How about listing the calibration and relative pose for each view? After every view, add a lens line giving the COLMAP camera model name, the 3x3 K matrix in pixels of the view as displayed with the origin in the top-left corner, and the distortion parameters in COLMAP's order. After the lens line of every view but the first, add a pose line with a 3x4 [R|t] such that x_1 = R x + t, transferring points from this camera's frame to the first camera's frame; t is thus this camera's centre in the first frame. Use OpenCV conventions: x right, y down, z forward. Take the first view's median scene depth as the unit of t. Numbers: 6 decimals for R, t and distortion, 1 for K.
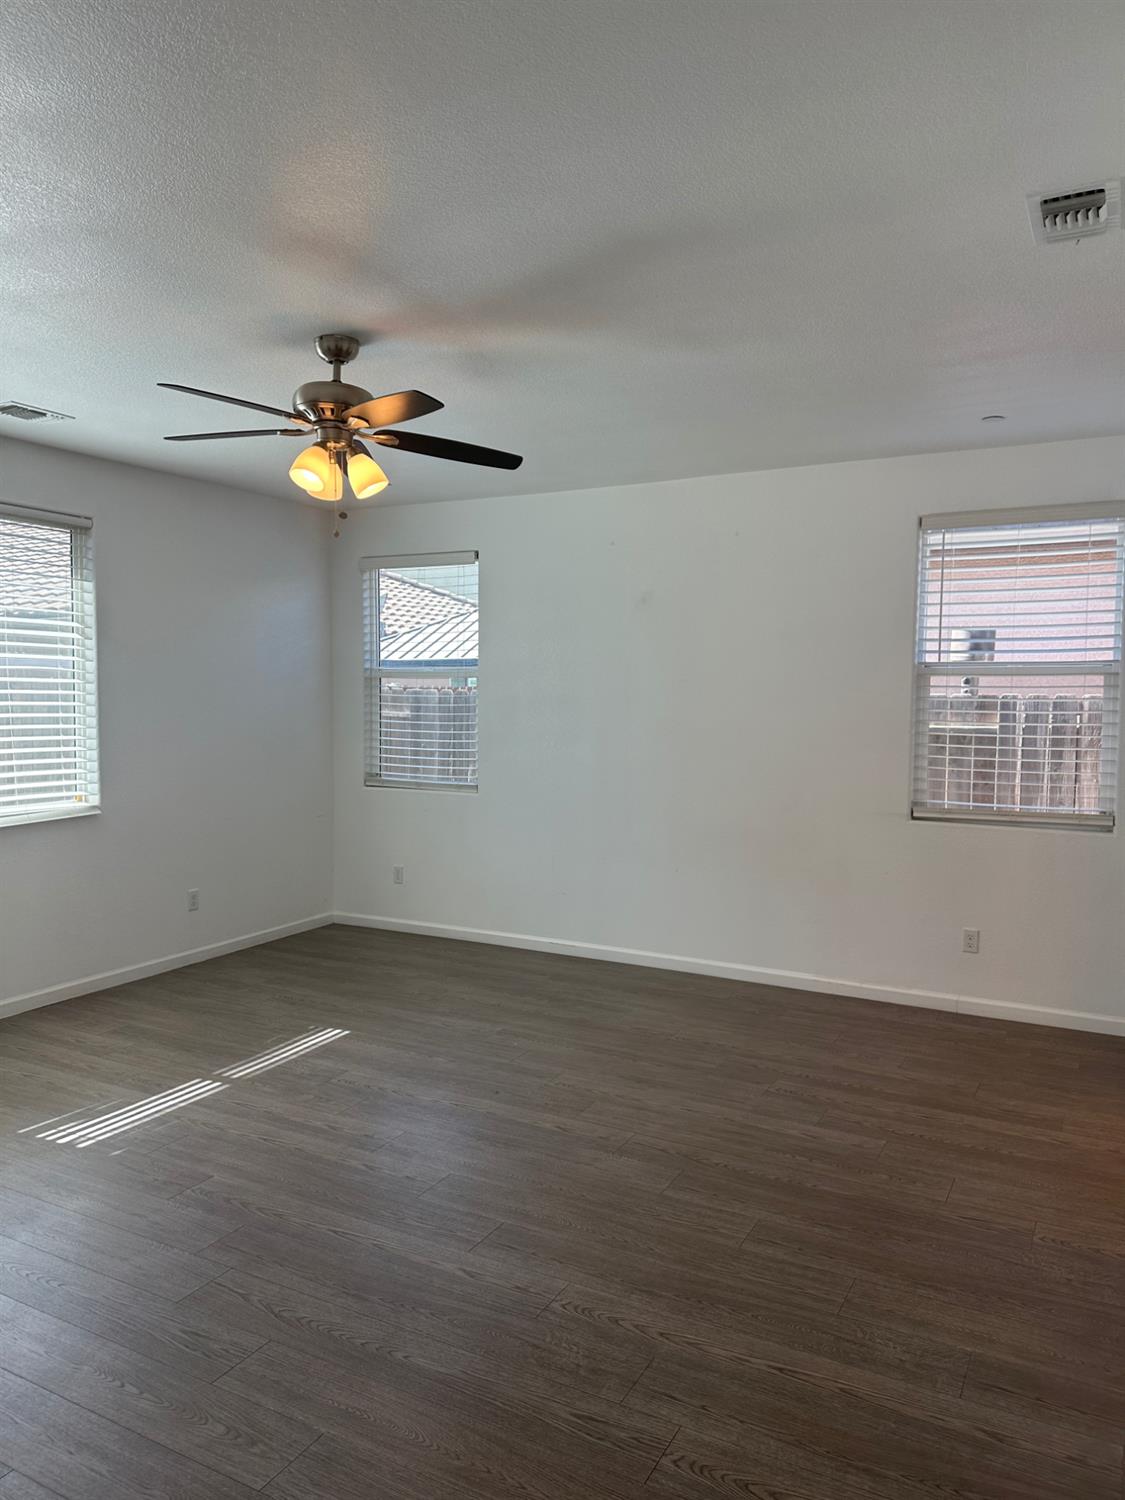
lens RADIAL K [[1058.6, 0, 562.5], [0, 1058.6, 750.0], [0, 0, 1]] dist [0.055951, -0.031344]
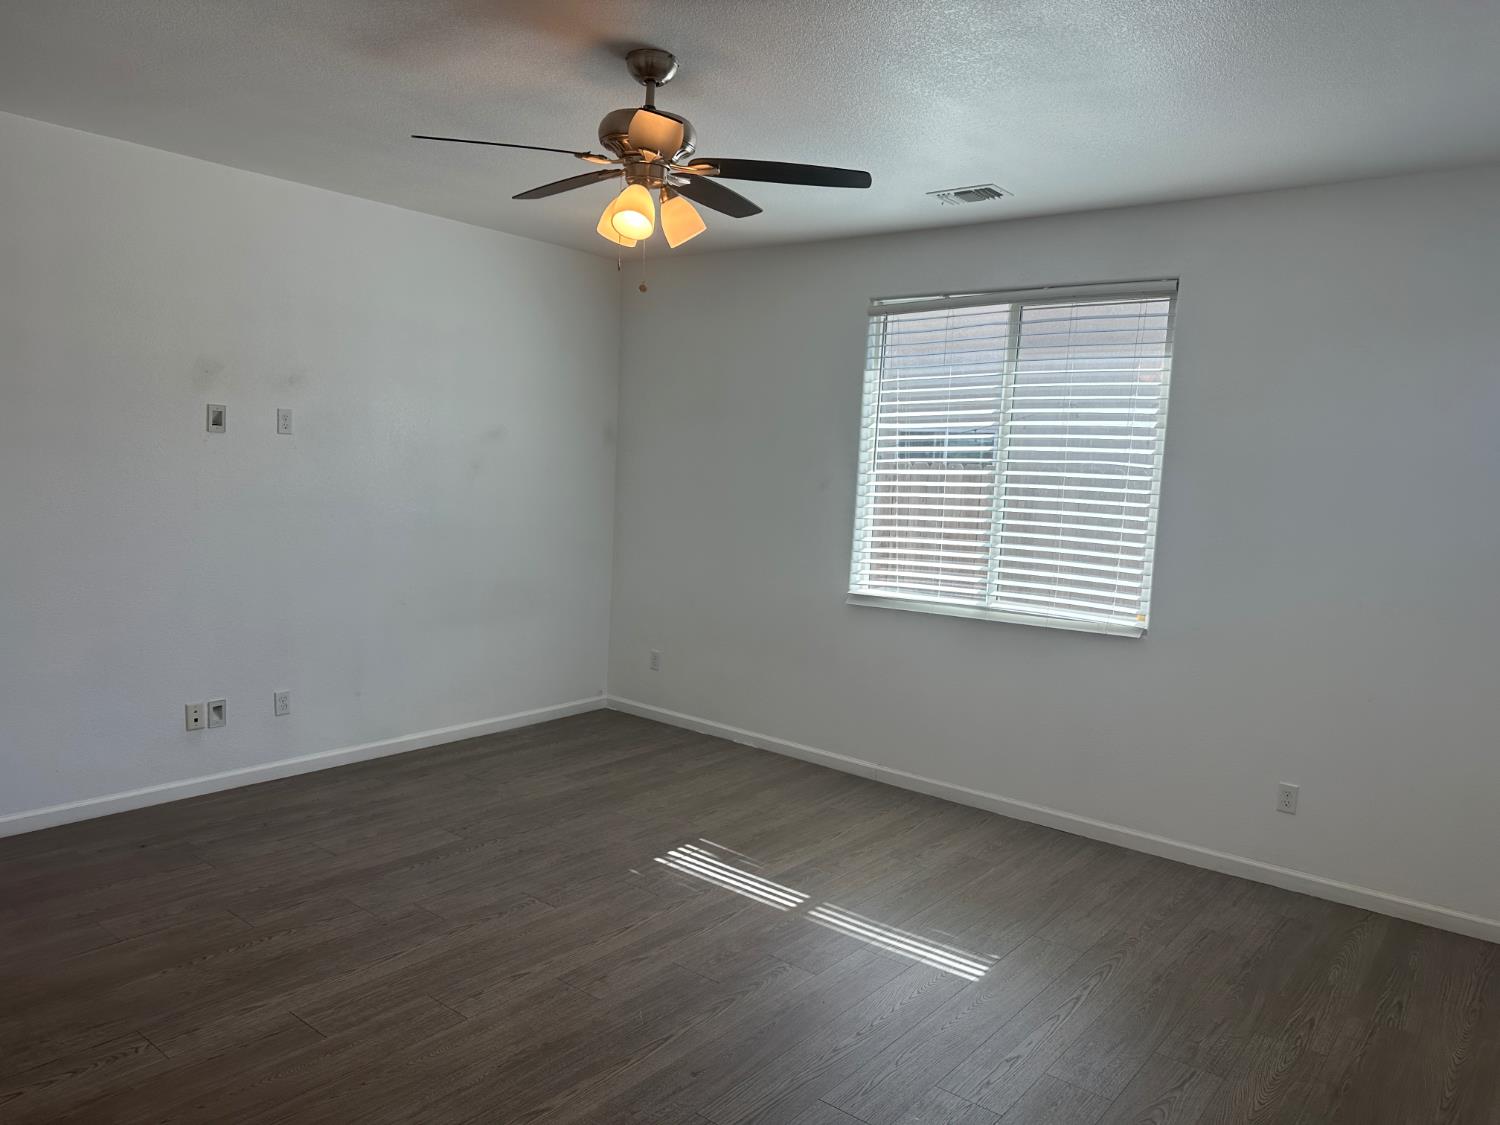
lens RADIAL K [[1058.6, 0, 760.4], [0, 1058.6, 567.8], [0, 0, 1]] dist [0.055951, -0.031344]
pose [[-0.201777, 0.074062, -0.976627, 0.531835], [-0.091719, 0.991326, 0.094127, -0.055615], [0.975128, 0.108568, -0.193234, 1.077936]]
